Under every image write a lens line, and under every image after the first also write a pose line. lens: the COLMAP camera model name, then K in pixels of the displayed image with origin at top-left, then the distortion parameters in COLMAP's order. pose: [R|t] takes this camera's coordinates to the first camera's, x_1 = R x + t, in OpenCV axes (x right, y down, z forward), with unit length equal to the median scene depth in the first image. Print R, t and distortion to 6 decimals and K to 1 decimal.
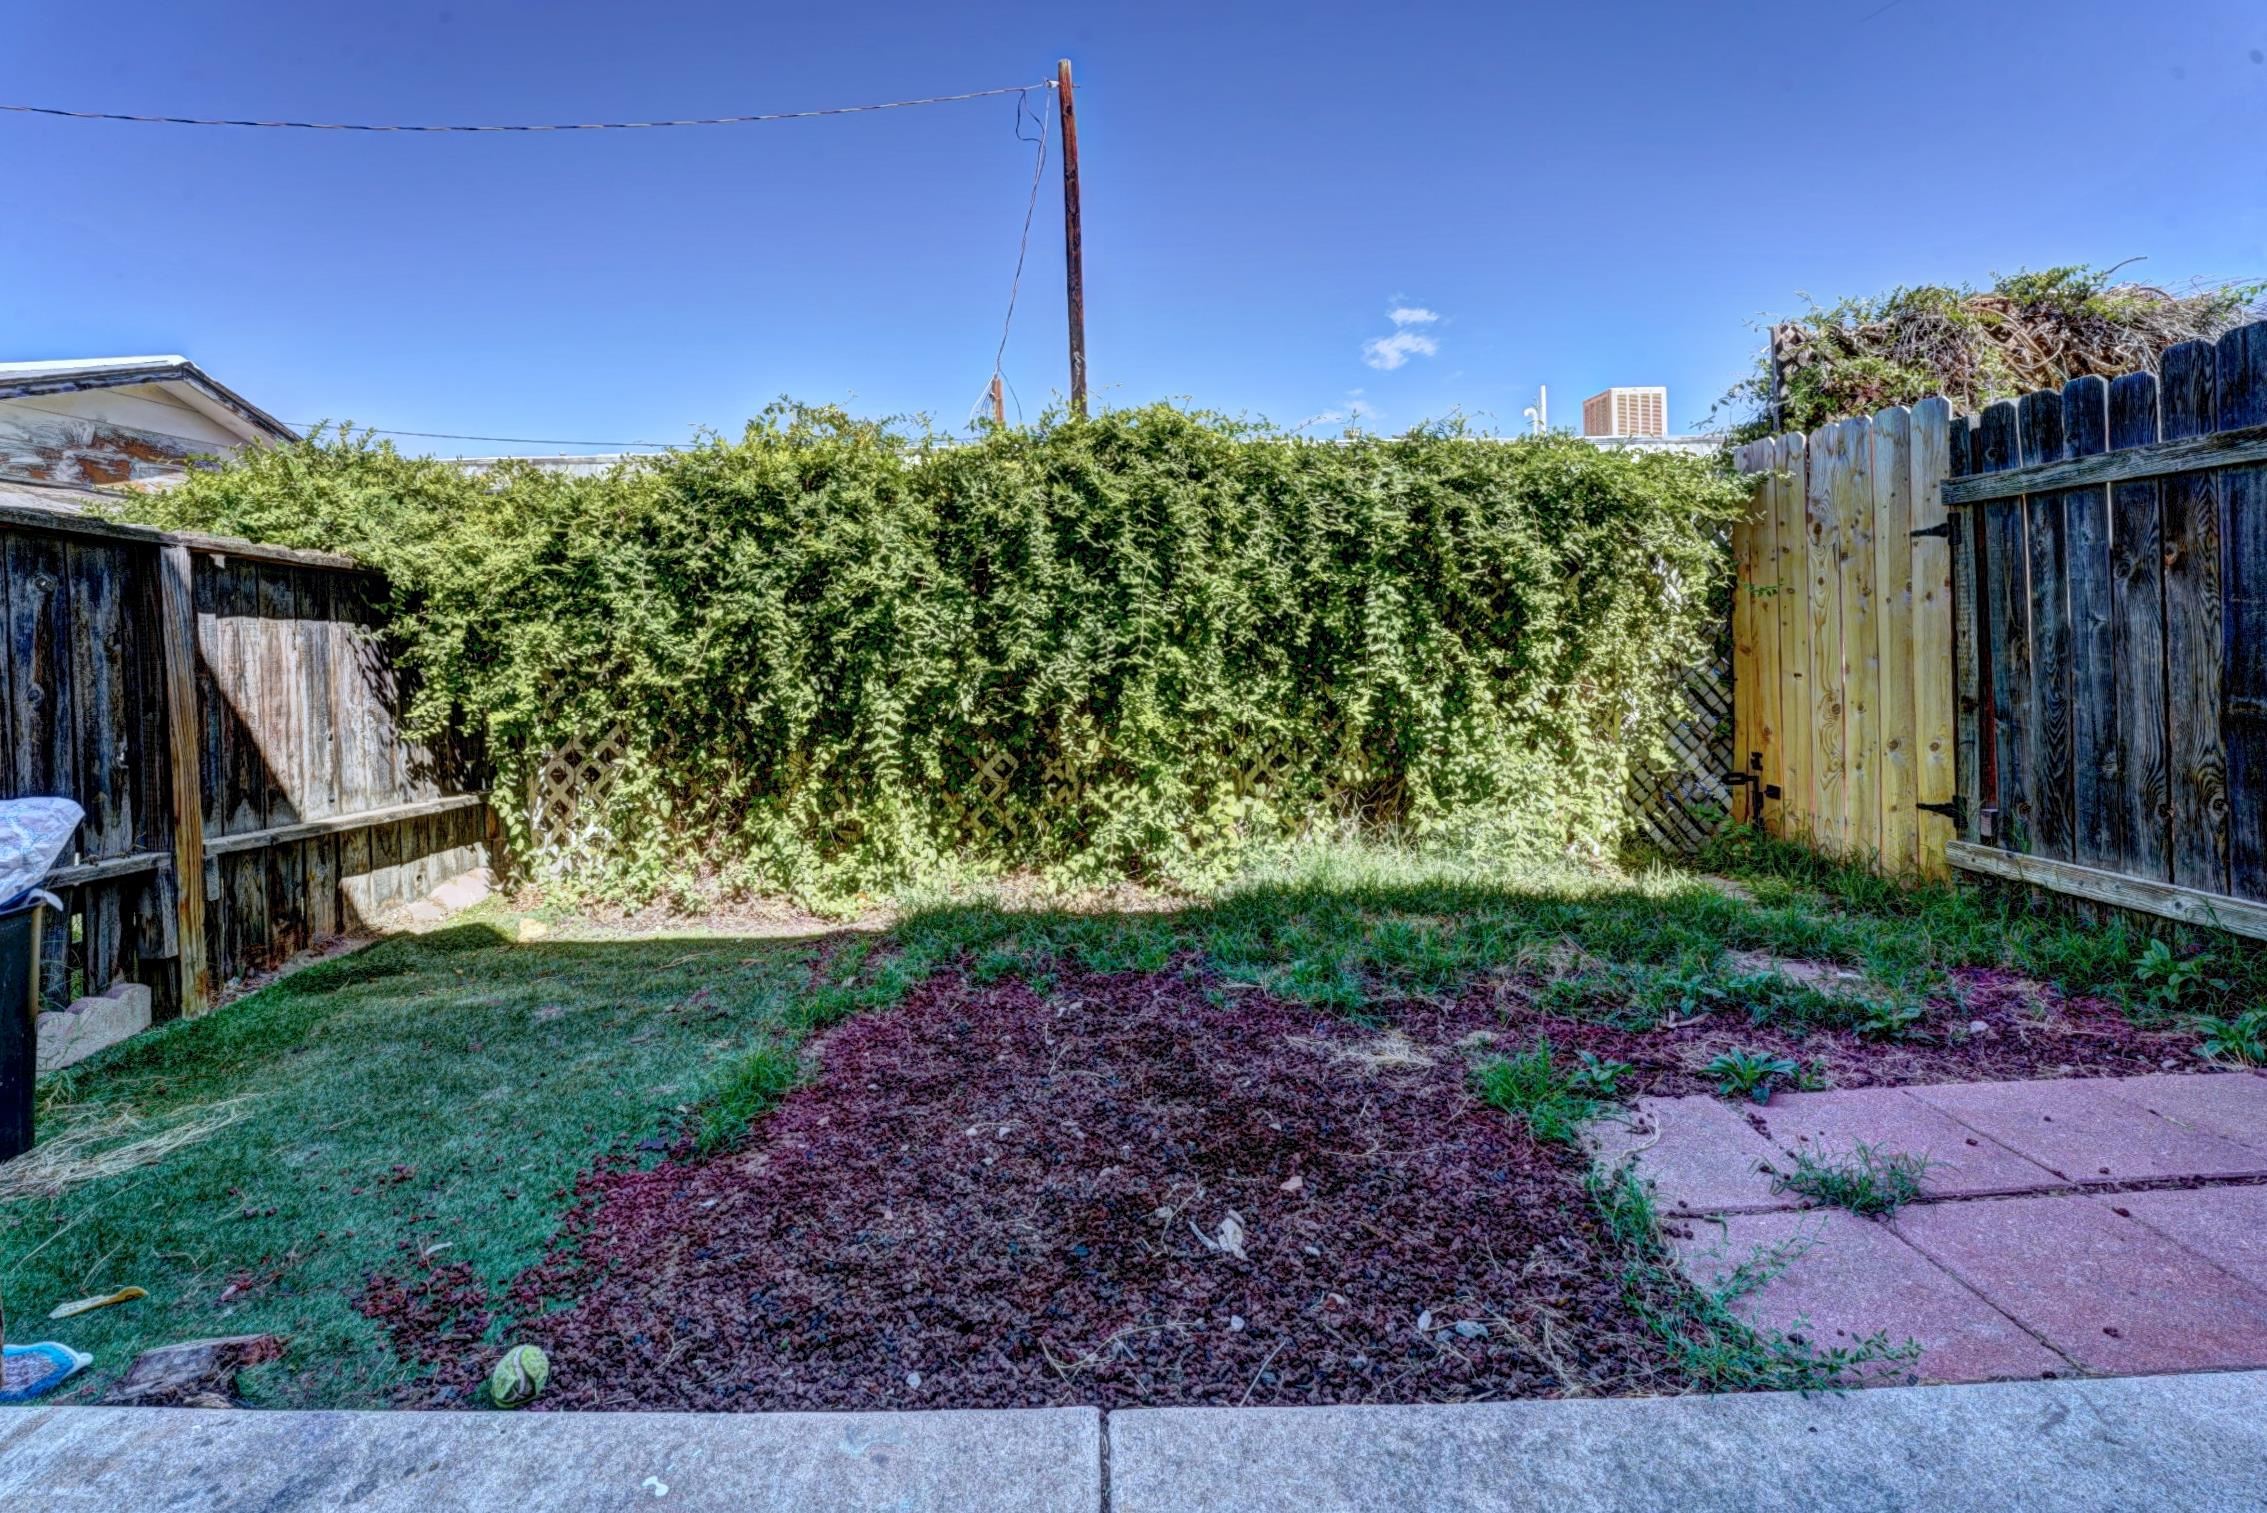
lens RADIAL K [[957.7, 0, 1083.2], [0, 957.7, 637.7], [0, 0, 1]] dist [-0.021109, 0.000342]
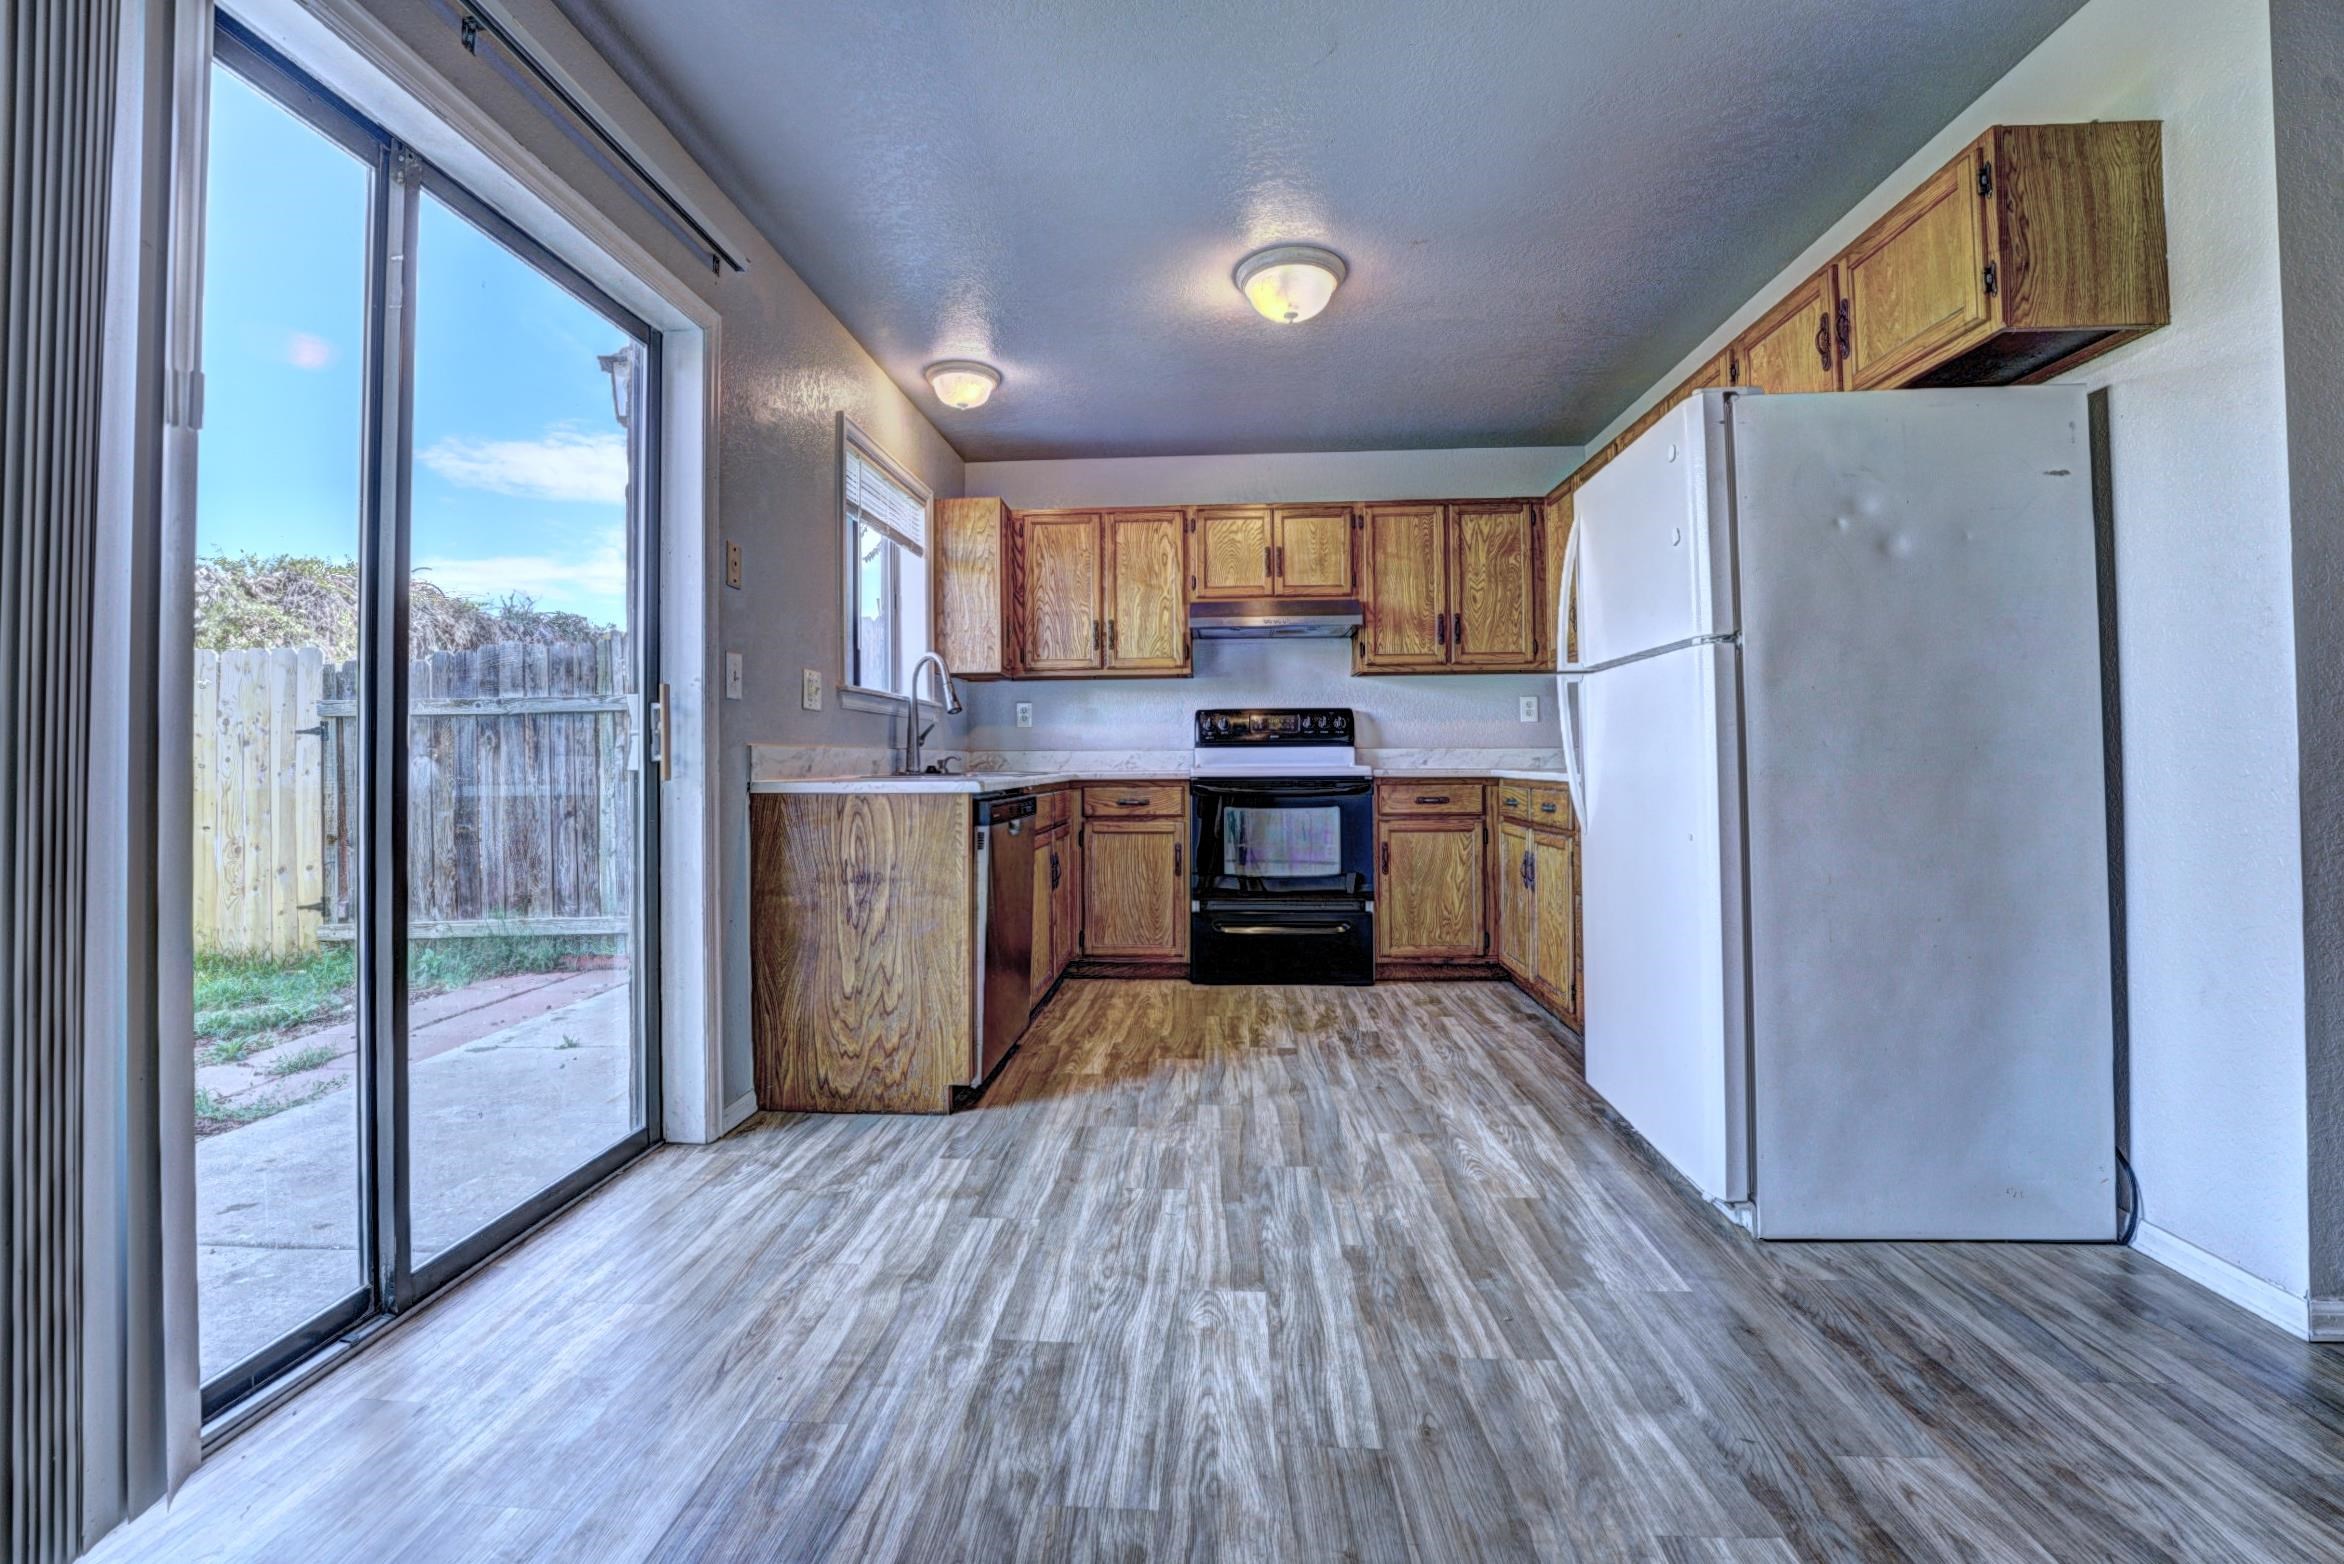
lens RADIAL K [[963.3, 0, 1168.4], [0, 963.3, 741.2], [0, 0, 1]] dist [-0.022618, 0.000064]
pose [[0.063719, 0.038391, 0.997229, -0.529638], [0.019193, 0.999028, -0.039686, -0.005201], [-0.997783, 0.021669, 0.062921, -0.483702]]
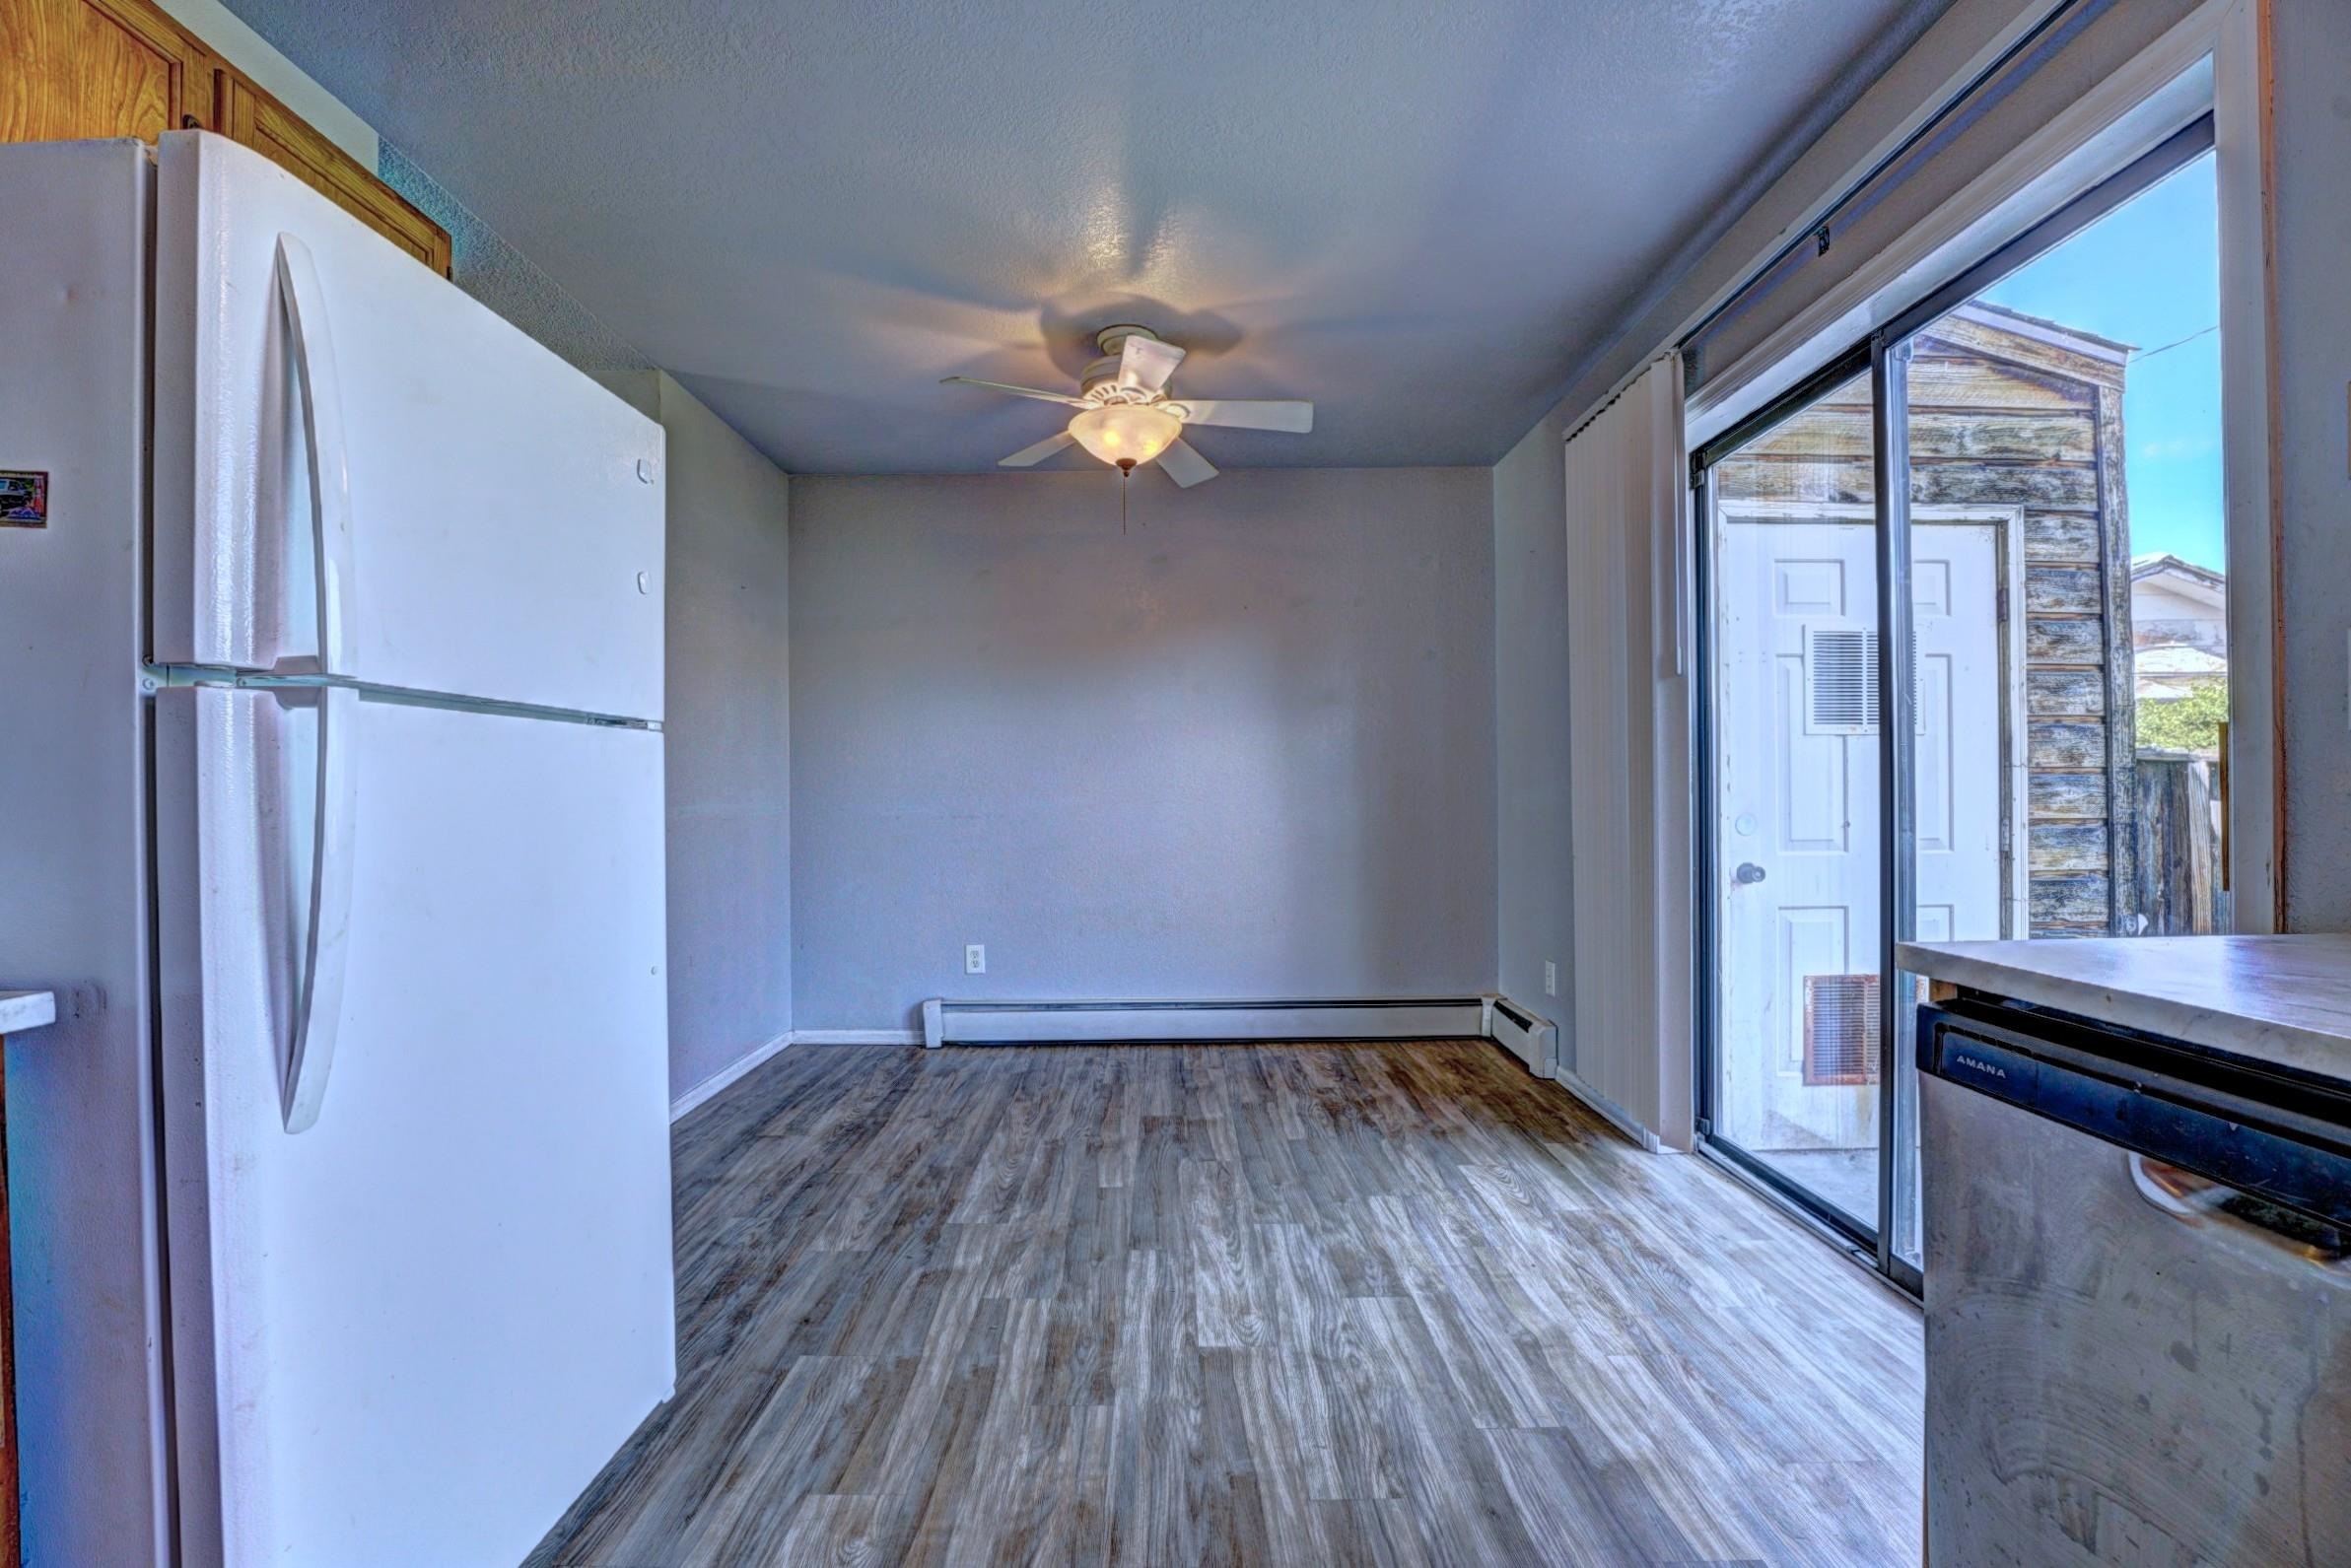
lens RADIAL K [[950.9, 0, 1175.5], [0, 950.9, 784.0], [0, 0, 1]] dist [-0.017145, 0.000013]
pose [[0.008028, 0.009221, -0.999925, 0.405803], [-0.002049, 0.999956, 0.009205, -0.052183], [0.999966, 0.001974, 0.008047, -0.511232]]
